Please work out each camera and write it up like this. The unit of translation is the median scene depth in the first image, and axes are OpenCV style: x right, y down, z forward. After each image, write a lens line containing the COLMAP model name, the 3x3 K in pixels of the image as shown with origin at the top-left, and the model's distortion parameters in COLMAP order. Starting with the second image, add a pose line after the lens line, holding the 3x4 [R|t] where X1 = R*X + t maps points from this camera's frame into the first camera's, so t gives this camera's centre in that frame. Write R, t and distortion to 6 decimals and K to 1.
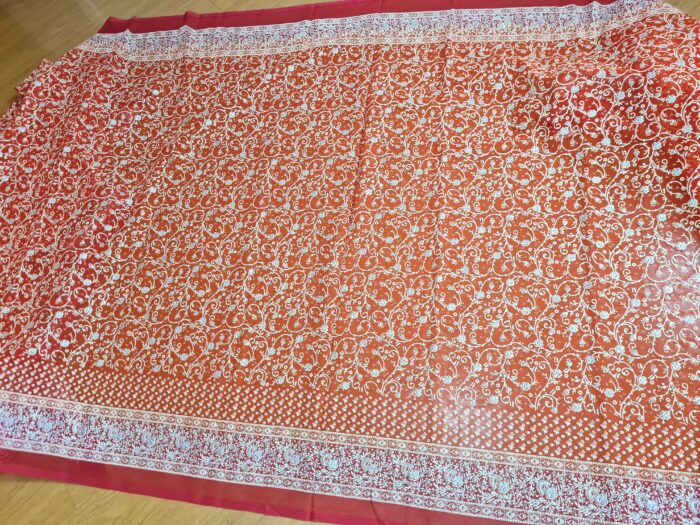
lens RADIAL K [[541.1, 0, 351.8], [0, 541.1, 259.3], [0, 0, 1]] dist [0.036041, -0.044377]
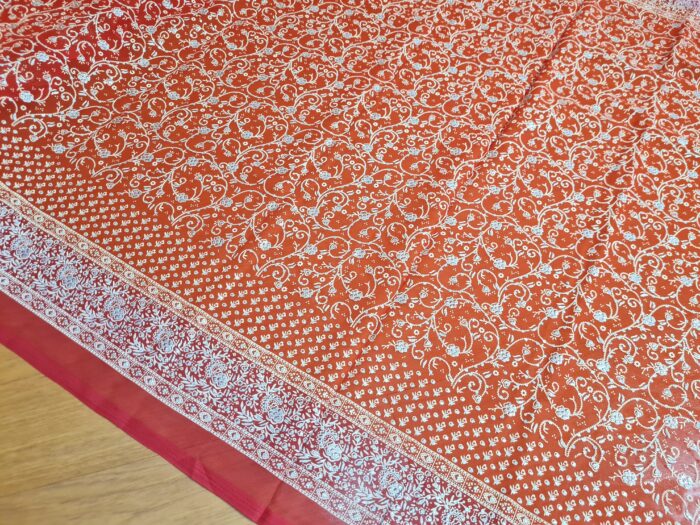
lens RADIAL K [[541.1, 0, 351.8], [0, 541.1, 259.3], [0, 0, 1]] dist [0.036041, -0.044377]
pose [[0.881872, 0.471082, 0.019597, -0.106905], [-0.466651, 0.878007, -0.106487, 0.212692], [-0.067371, 0.084762, 0.994121, 0.345003]]
